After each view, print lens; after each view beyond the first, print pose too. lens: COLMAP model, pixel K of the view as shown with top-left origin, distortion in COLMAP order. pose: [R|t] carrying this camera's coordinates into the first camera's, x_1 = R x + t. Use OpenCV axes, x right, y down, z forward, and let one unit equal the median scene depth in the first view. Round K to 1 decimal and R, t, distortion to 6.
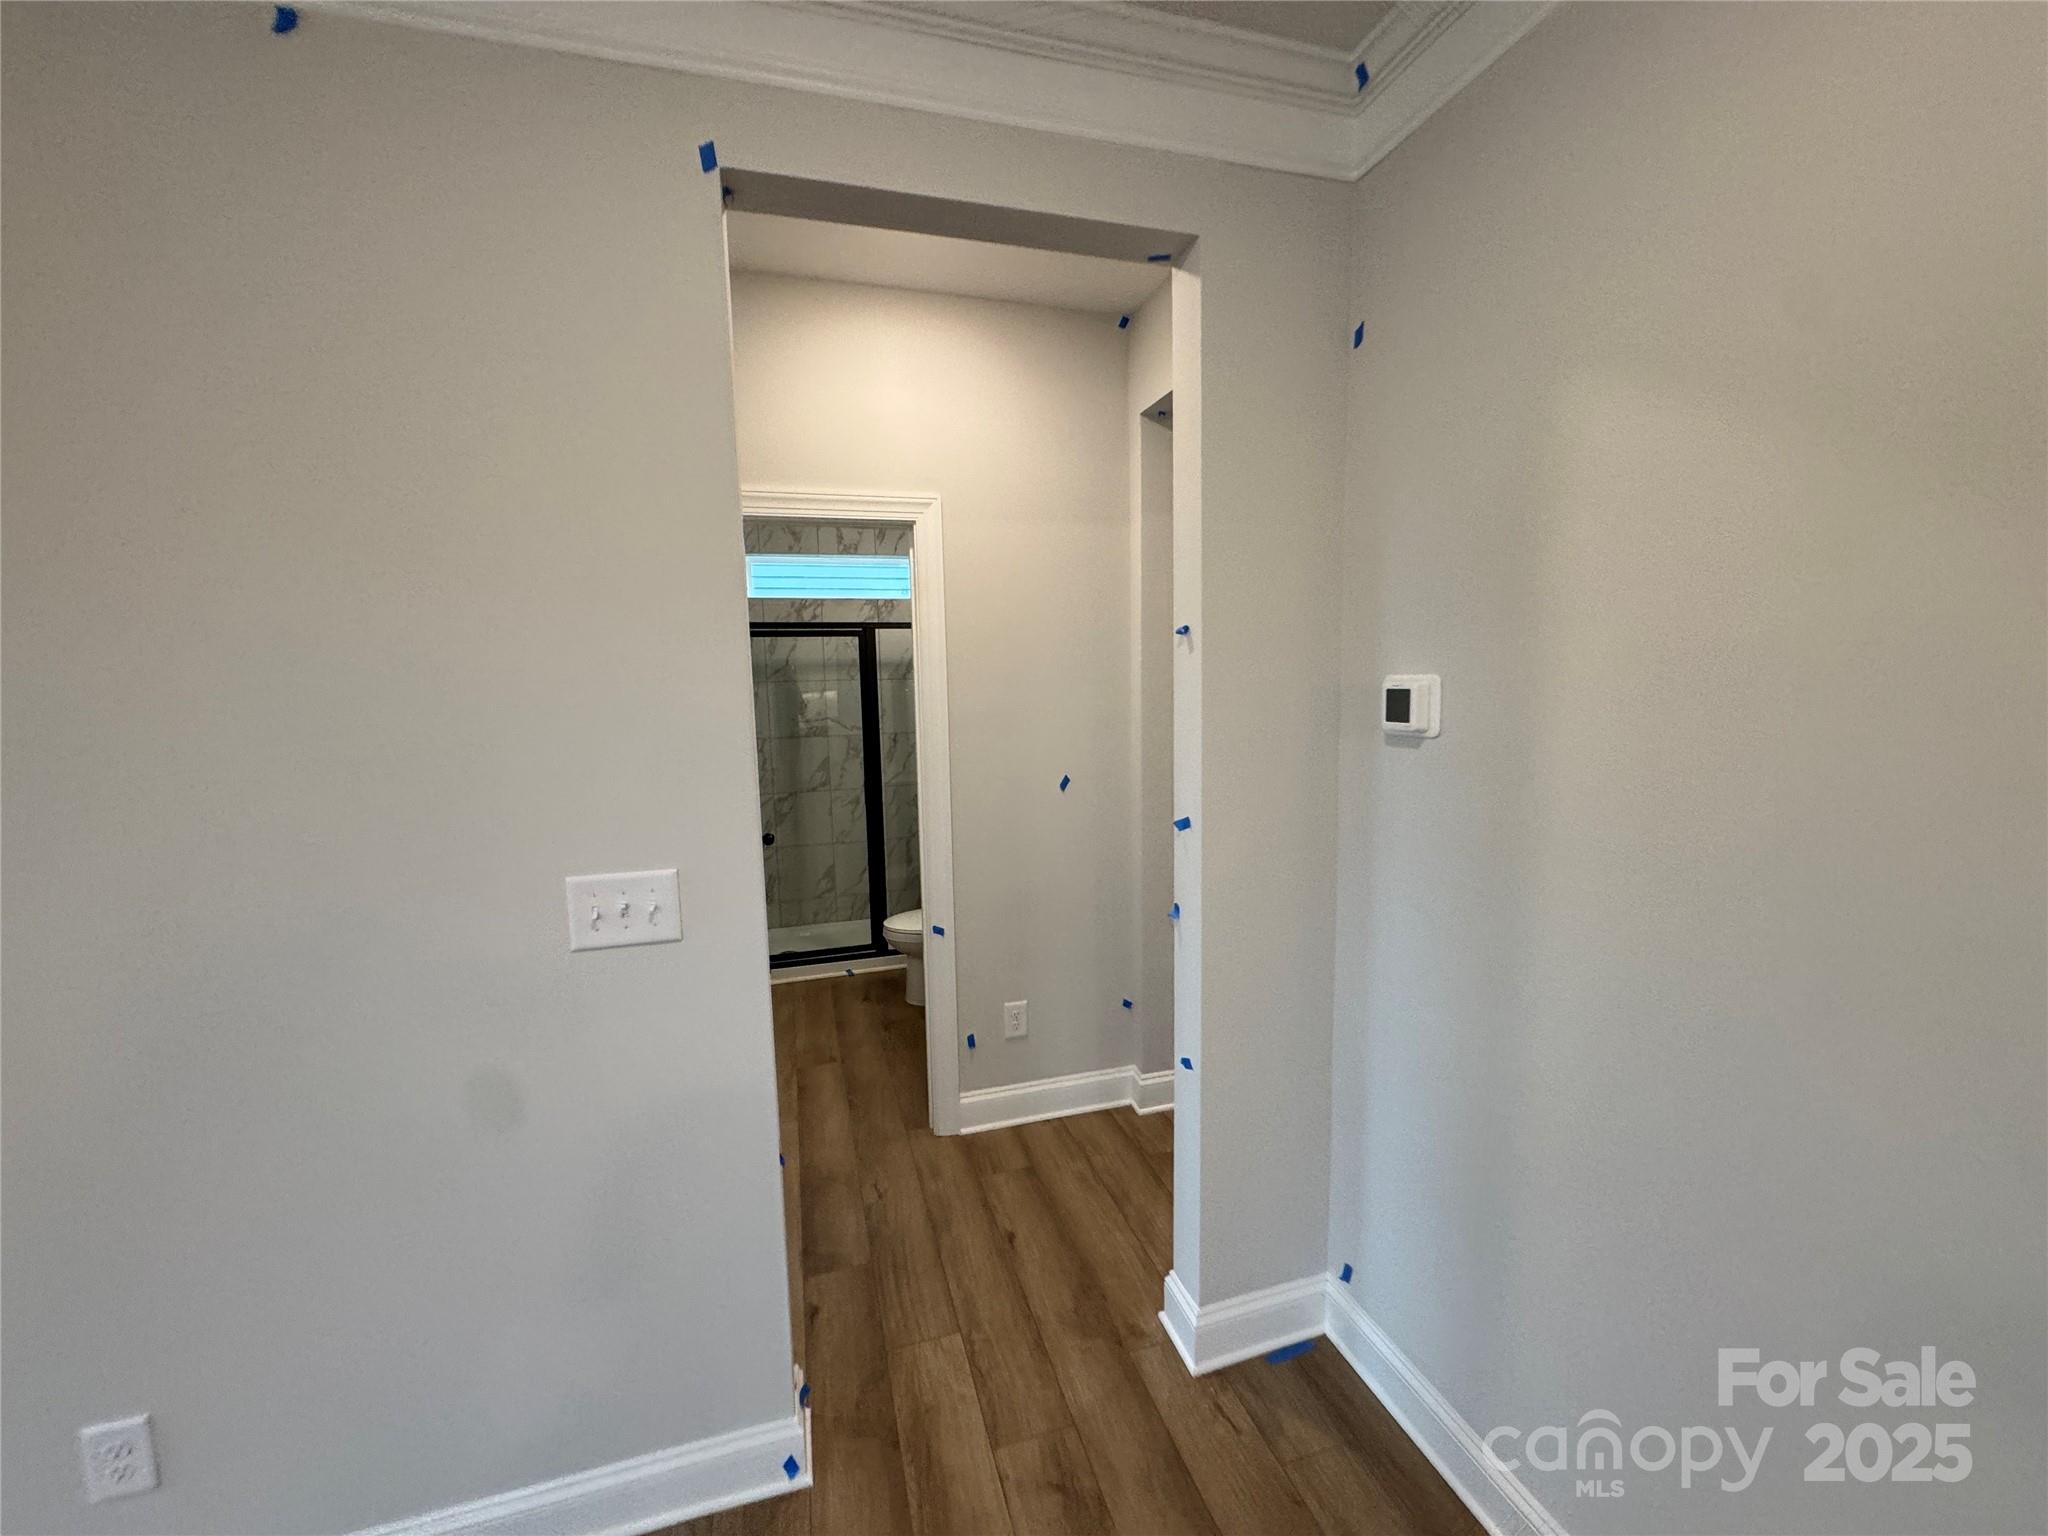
lens RADIAL K [[811.0, 0, 1030.5], [0, 811.0, 772.5], [0, 0, 1]] dist [-0.003785, 0.000417]
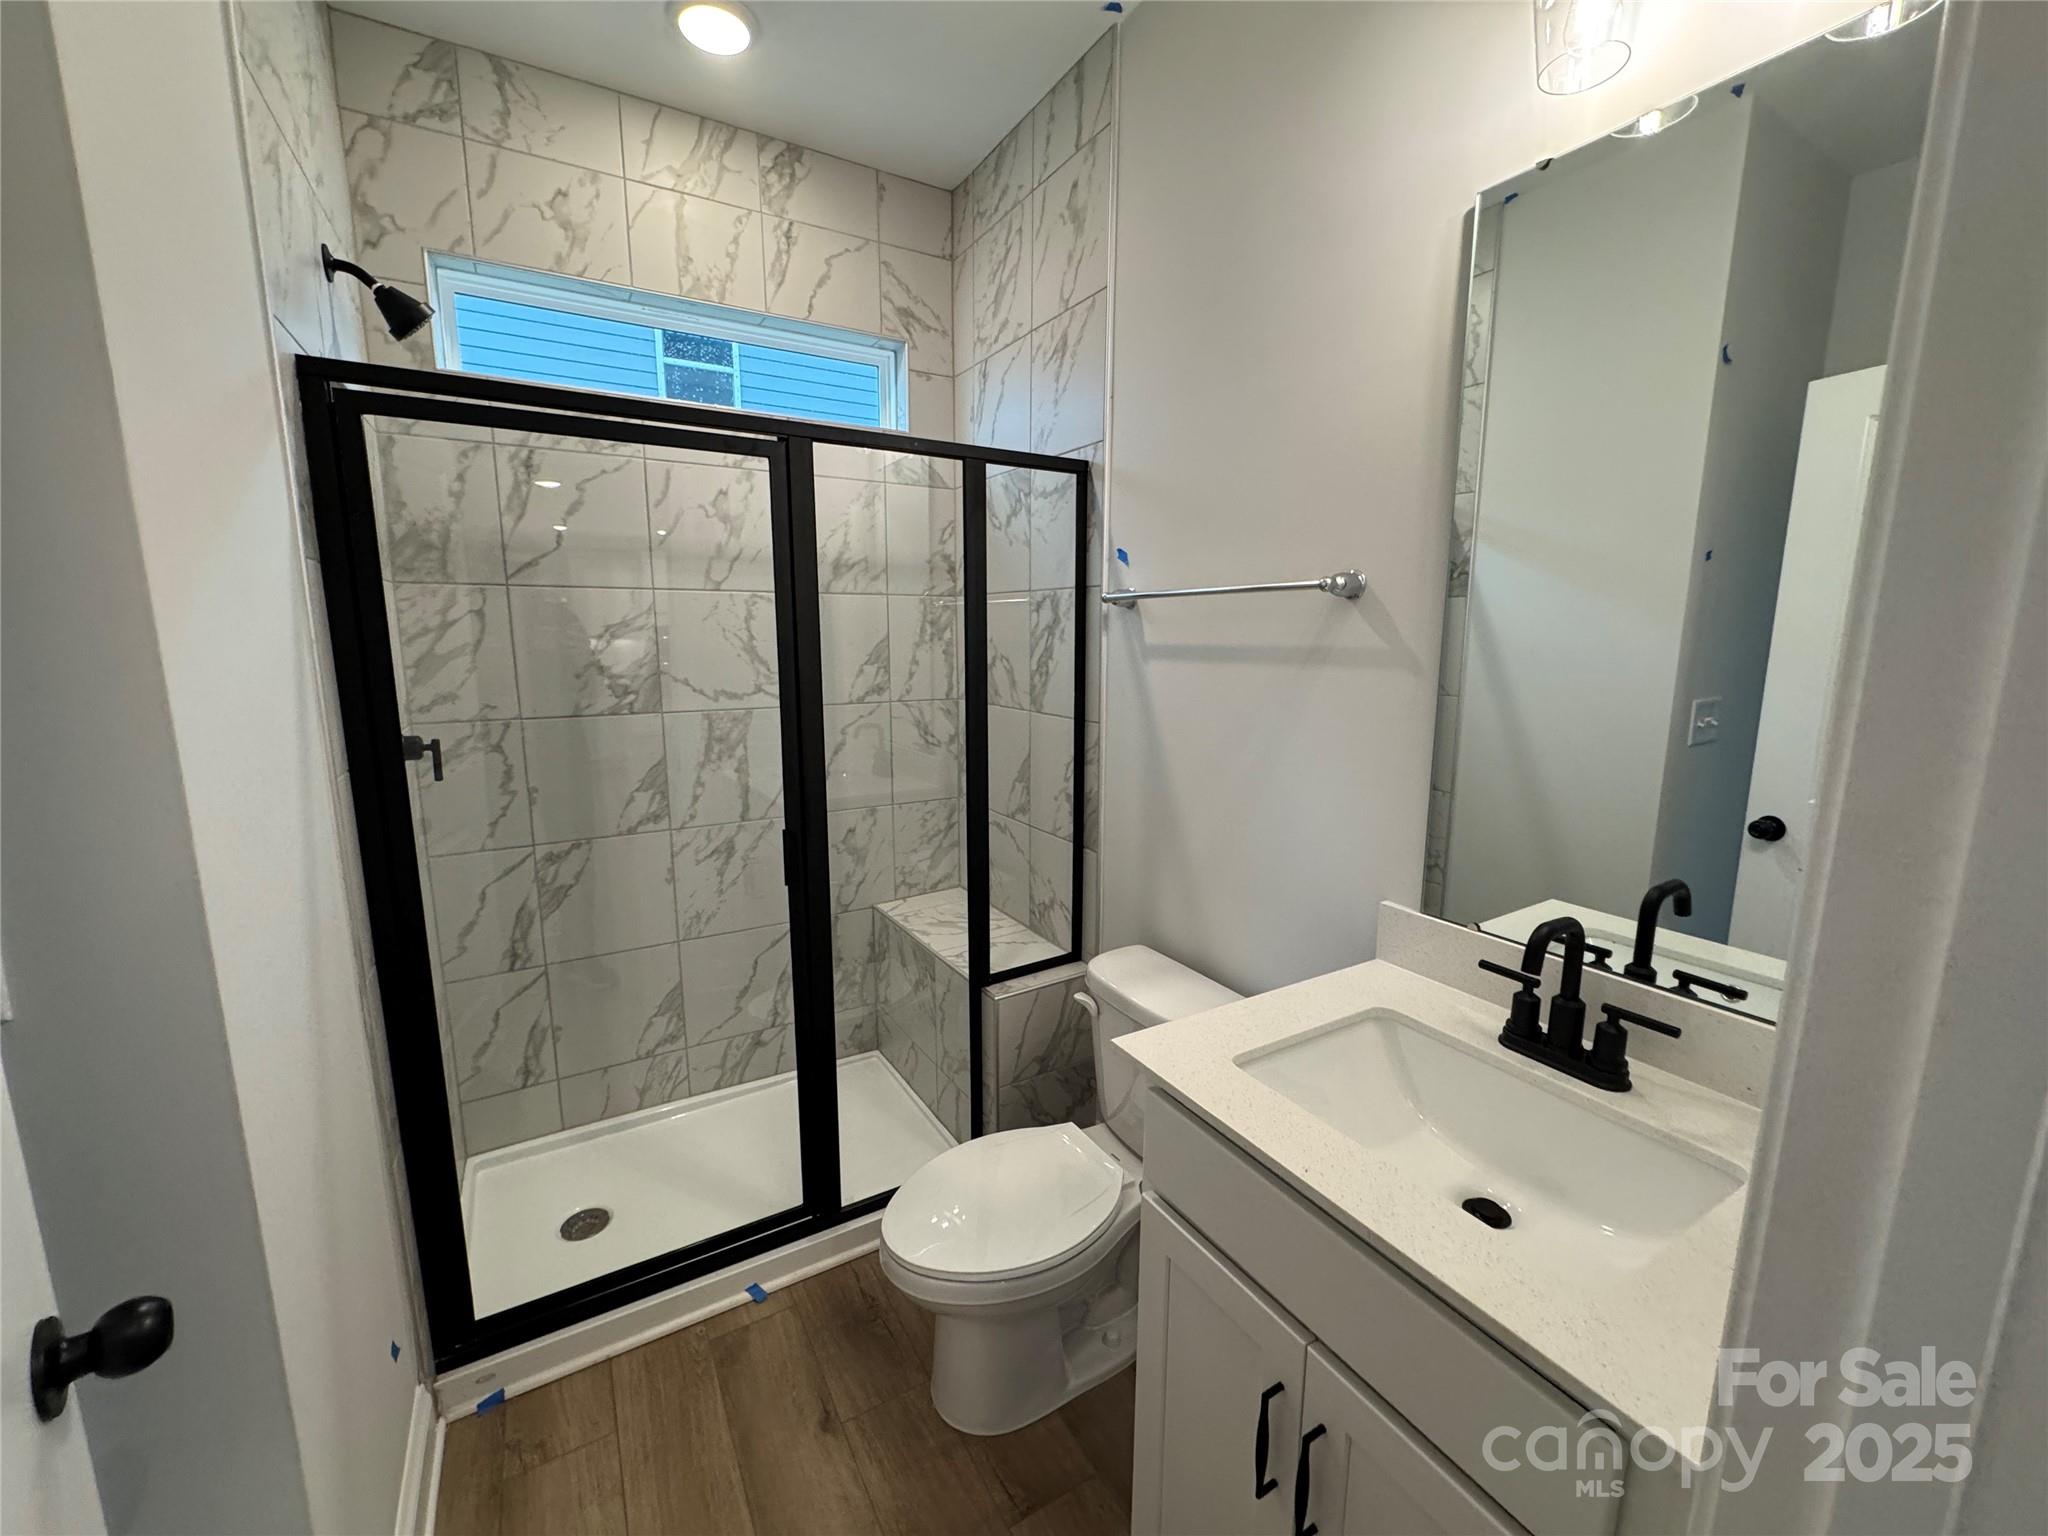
lens RADIAL K [[811.0, 0, 1028.2], [0, 811.0, 770.4], [0, 0, 1]] dist [-0.003785, 0.000417]
pose [[0.971636, -0.019500, 0.235677, -0.175514], [0.010158, 0.999116, 0.040787, -0.033384], [-0.236265, -0.037236, 0.970975, 0.562212]]
